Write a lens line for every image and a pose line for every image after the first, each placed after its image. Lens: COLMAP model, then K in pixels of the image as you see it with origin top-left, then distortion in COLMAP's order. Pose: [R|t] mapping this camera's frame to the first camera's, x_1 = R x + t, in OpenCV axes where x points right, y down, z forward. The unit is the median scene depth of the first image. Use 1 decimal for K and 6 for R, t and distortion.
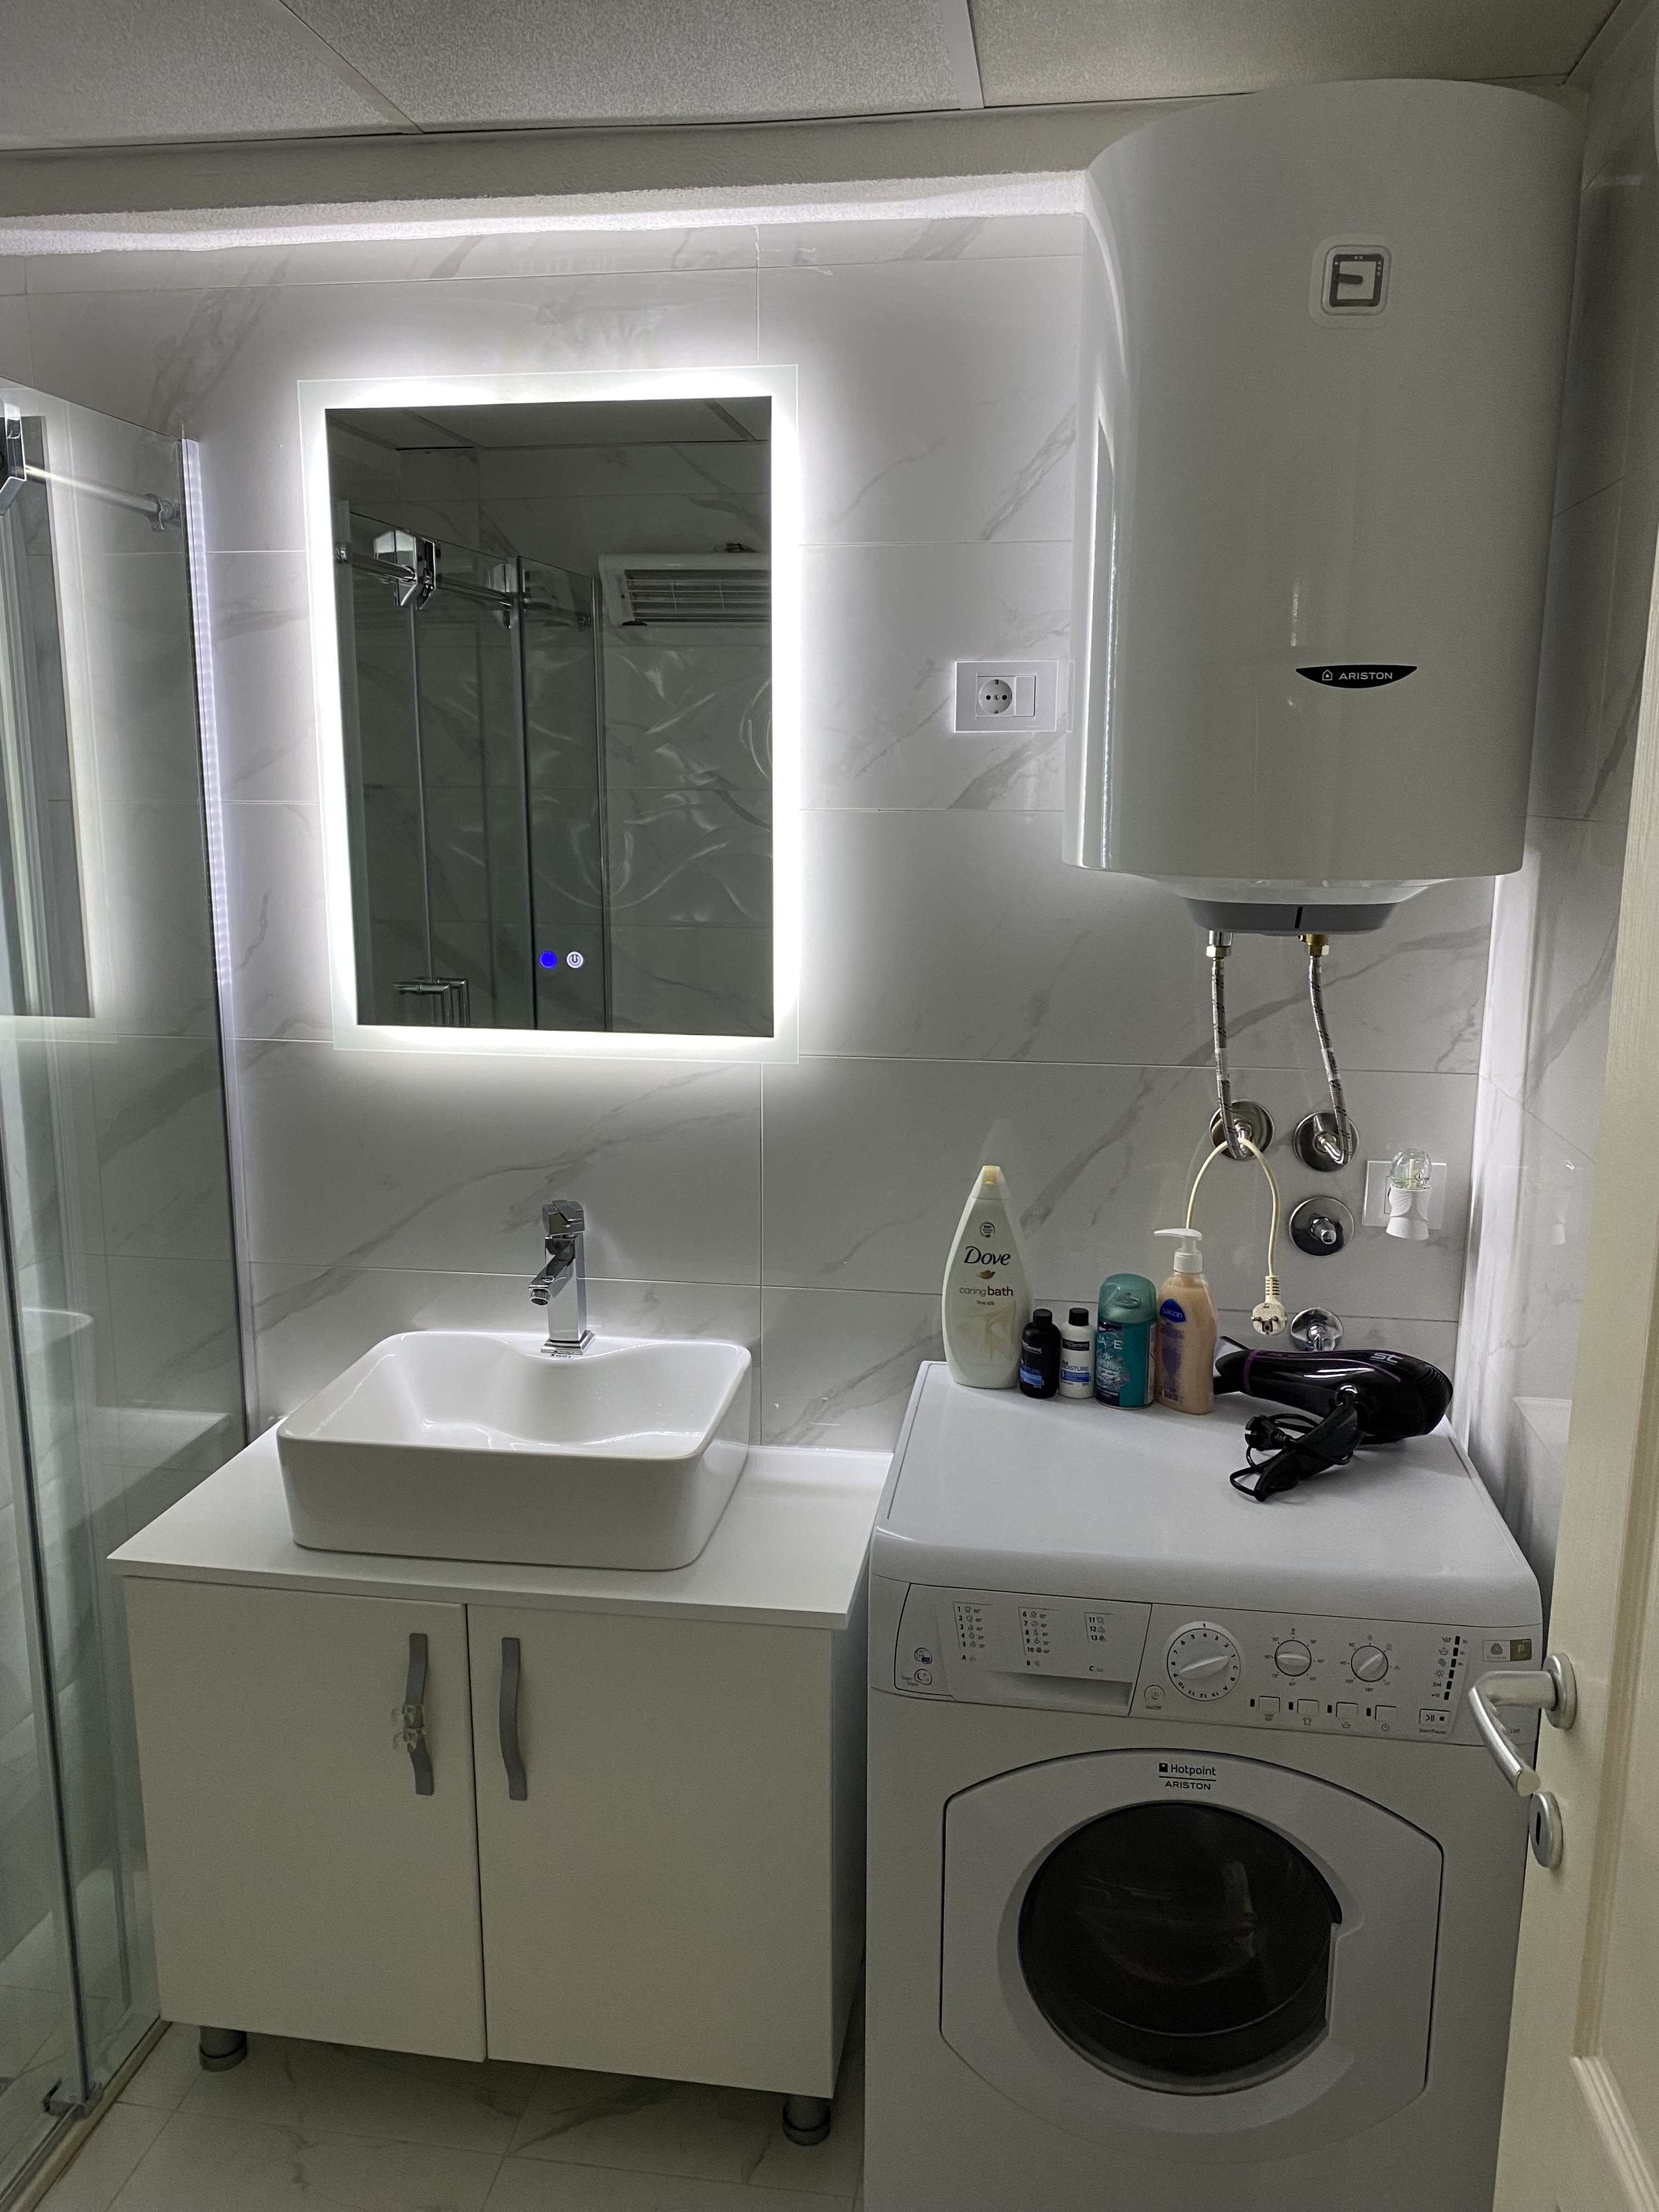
lens RADIAL K [[1689.5, 0, 846.0], [0, 1689.5, 1098.7], [0, 0, 1]] dist [0.035076, -0.039541]
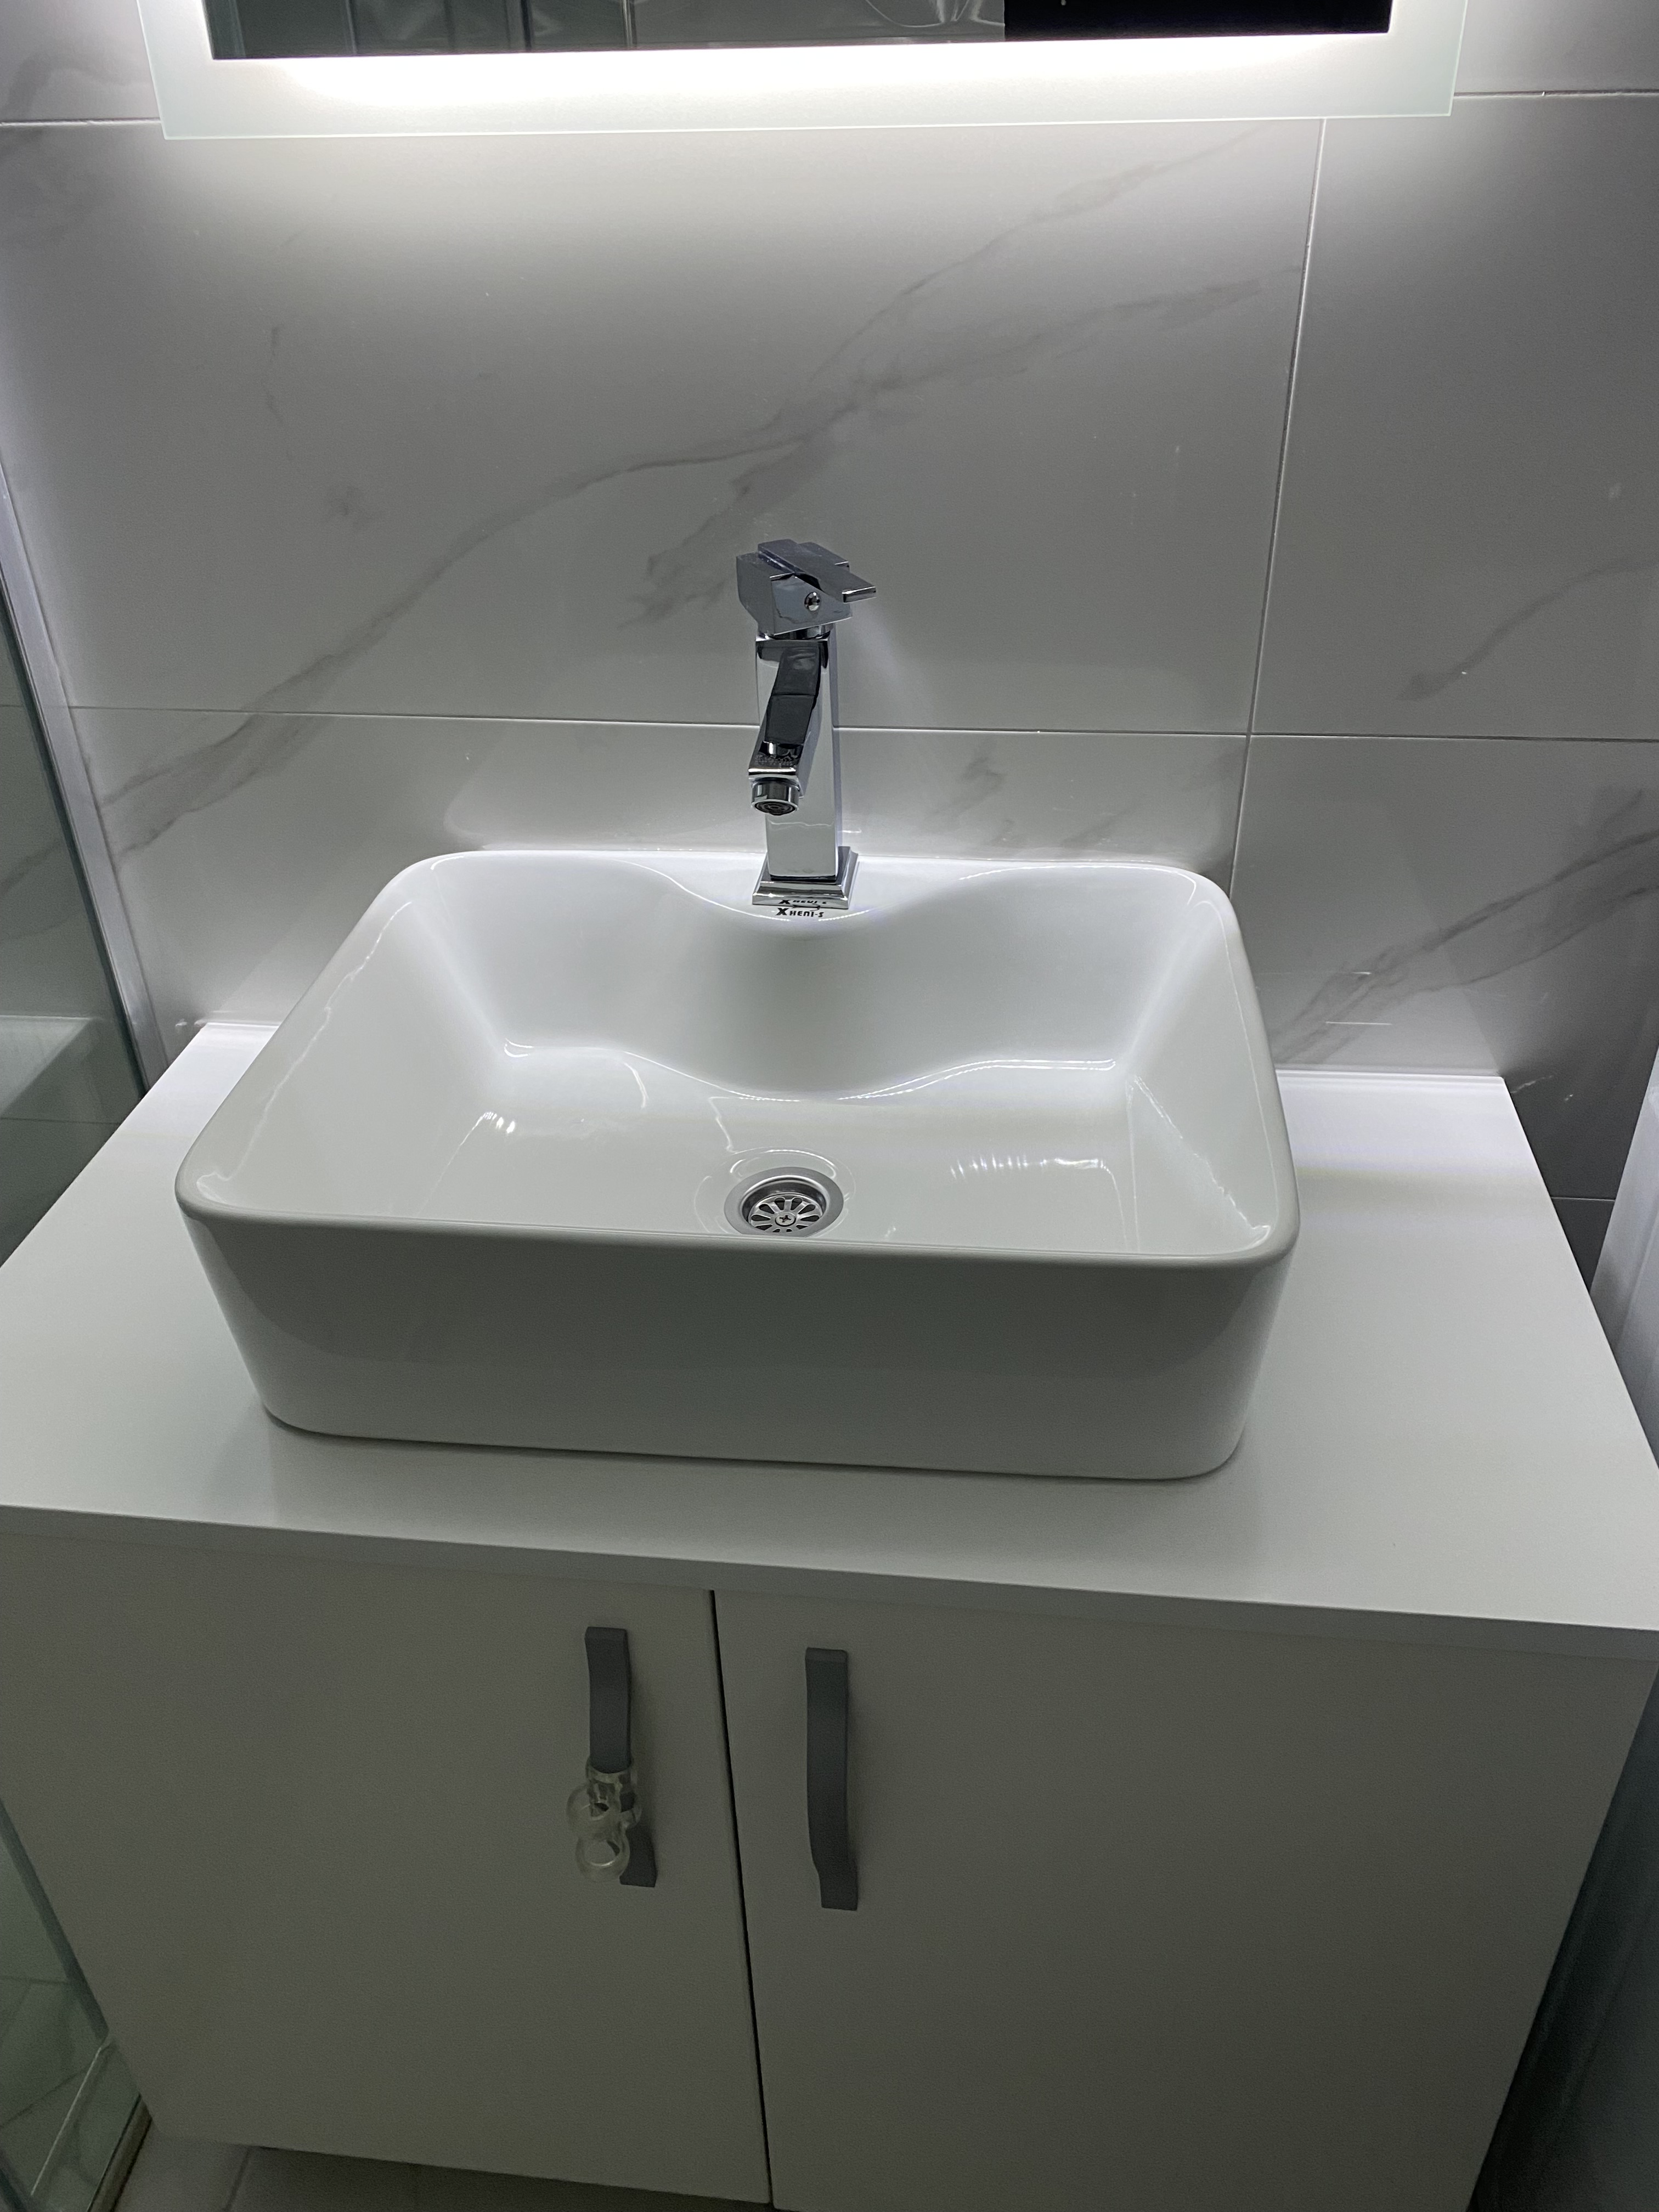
lens RADIAL K [[1689.5, 0, 814.3], [0, 1689.5, 1112.7], [0, 0, 1]] dist [0.035076, -0.039541]
pose [[0.999385, -0.035053, -0.001203, -0.165184], [0.032853, 0.923554, 0.382059, 0.031194], [-0.012282, -0.381863, 0.924137, 0.566728]]
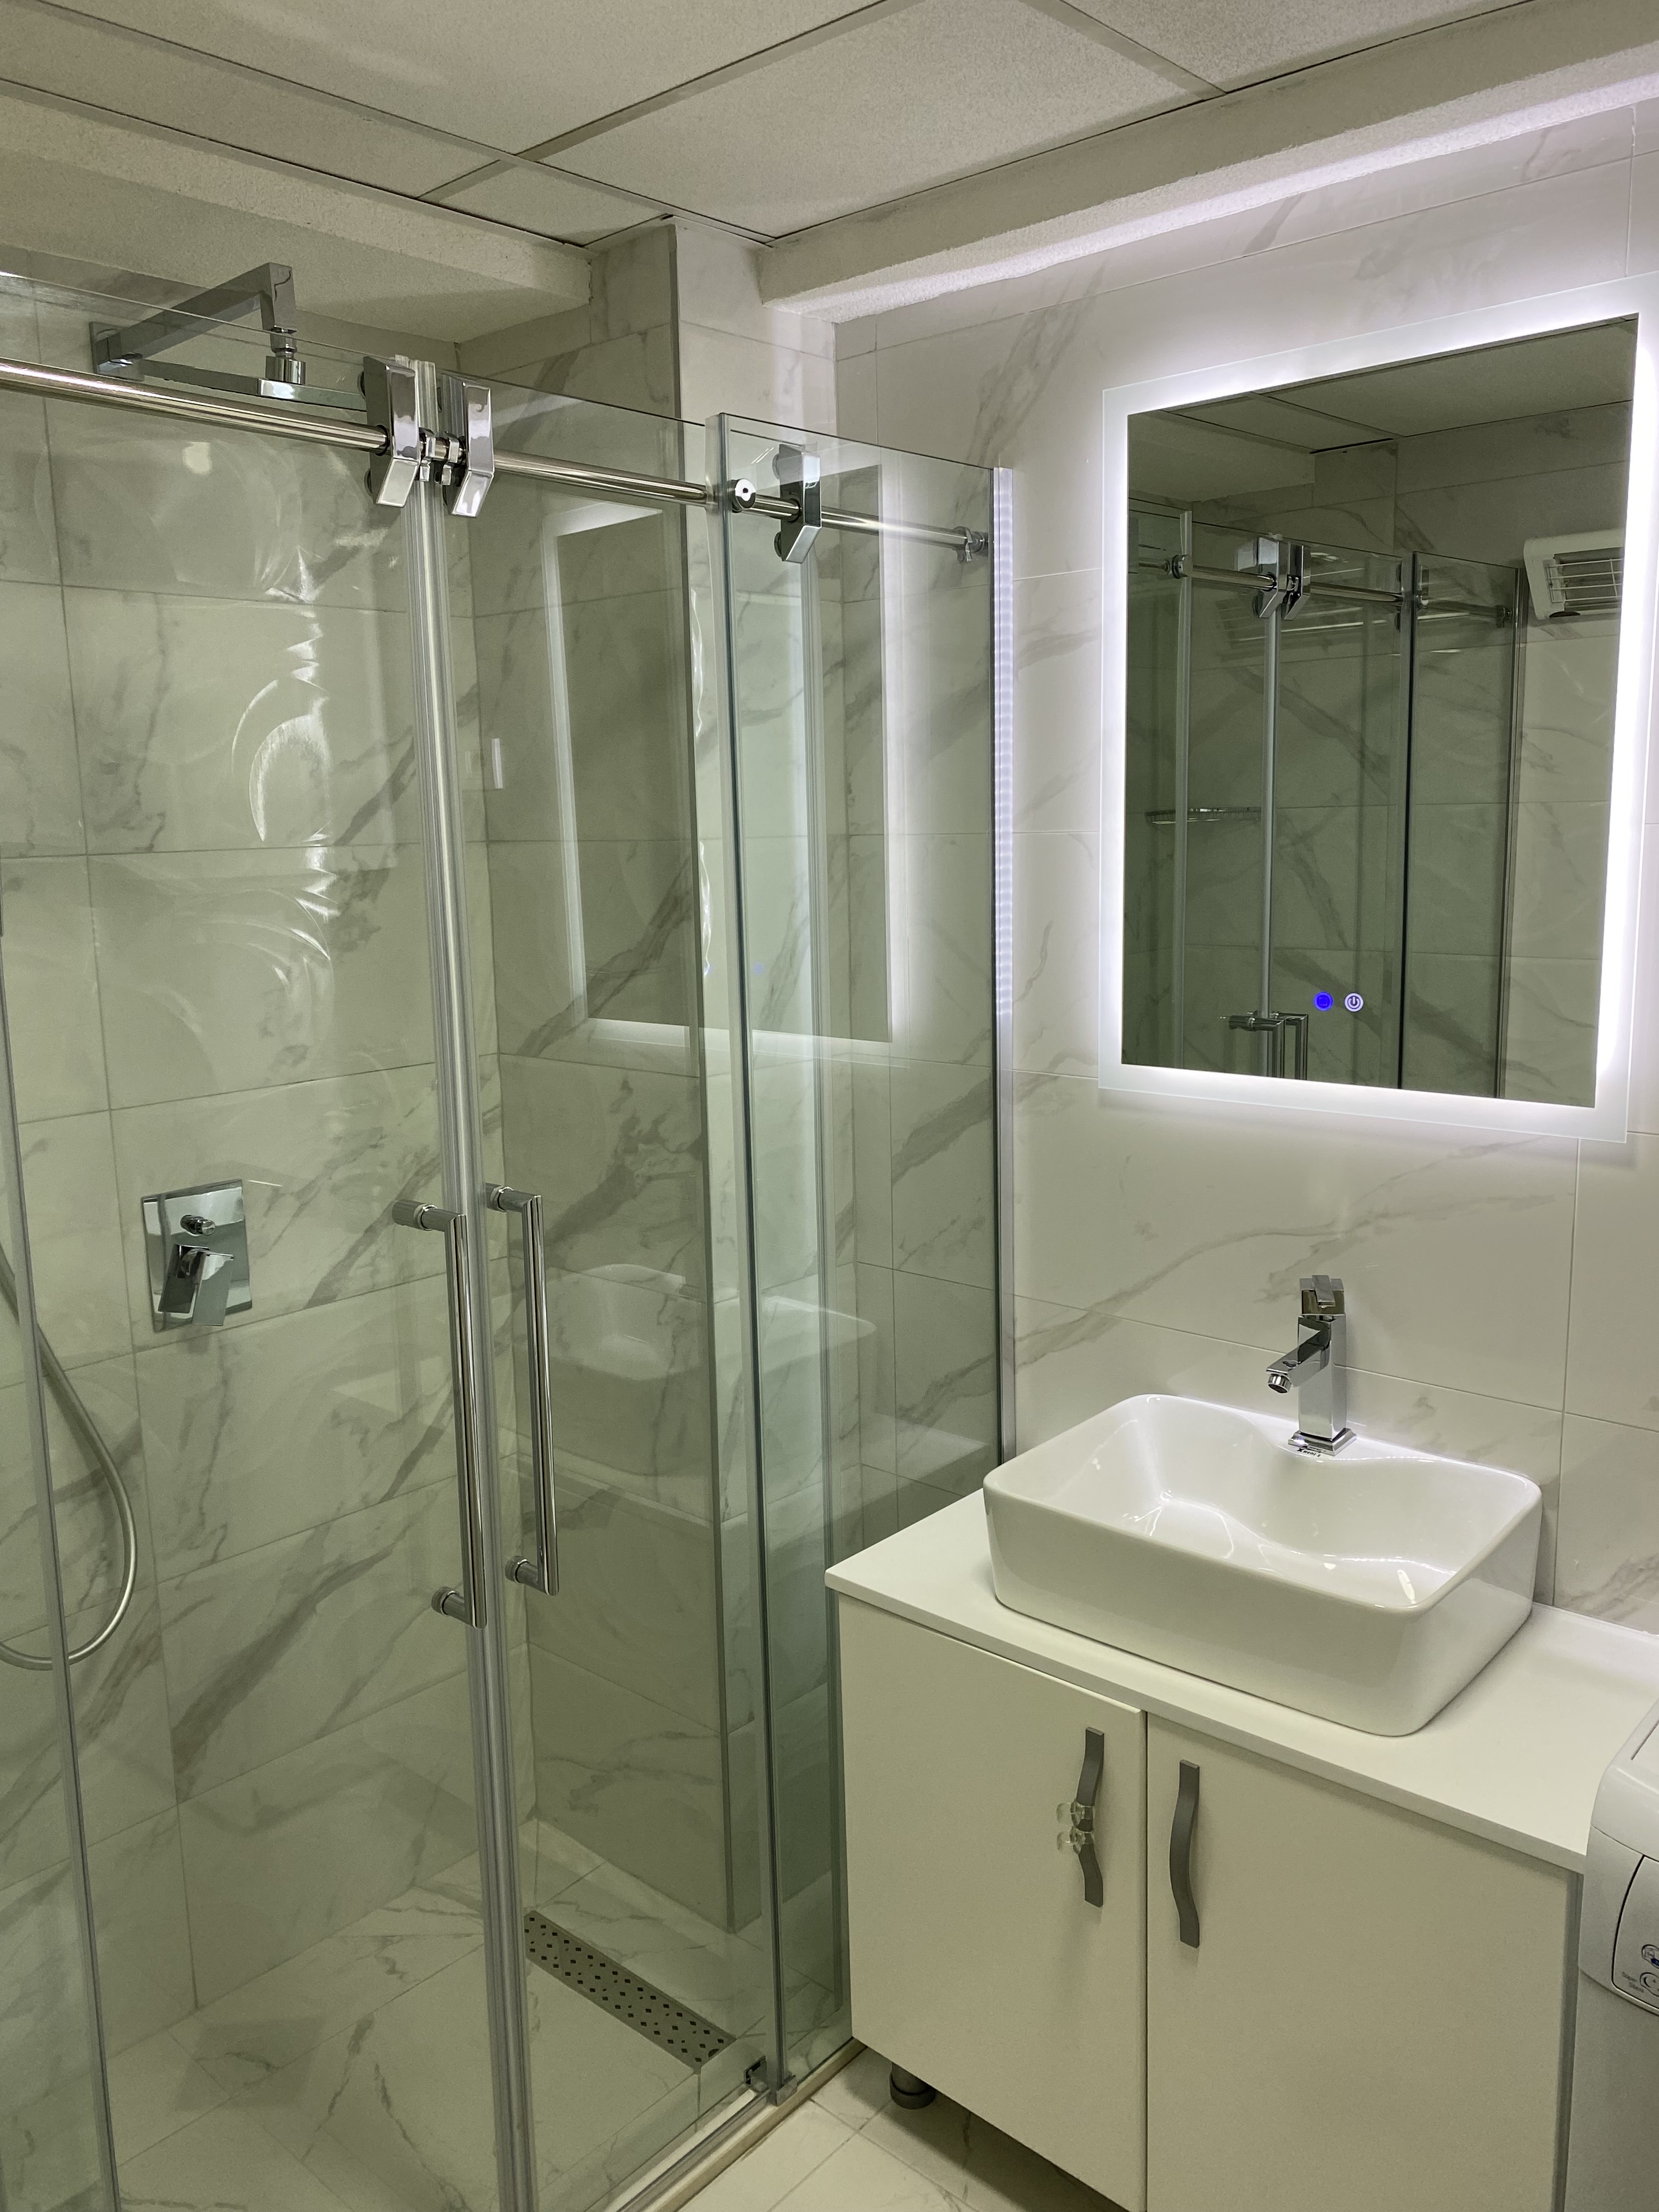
lens RADIAL K [[1689.5, 0, 812.9], [0, 1689.5, 1096.7], [0, 0, 1]] dist [0.035076, -0.039541]
pose [[0.832982, 0.068711, -0.549016, 0.087698], [-0.076106, 0.997056, 0.009314, -0.020590], [0.548040, 0.034025, 0.835760, 0.115467]]
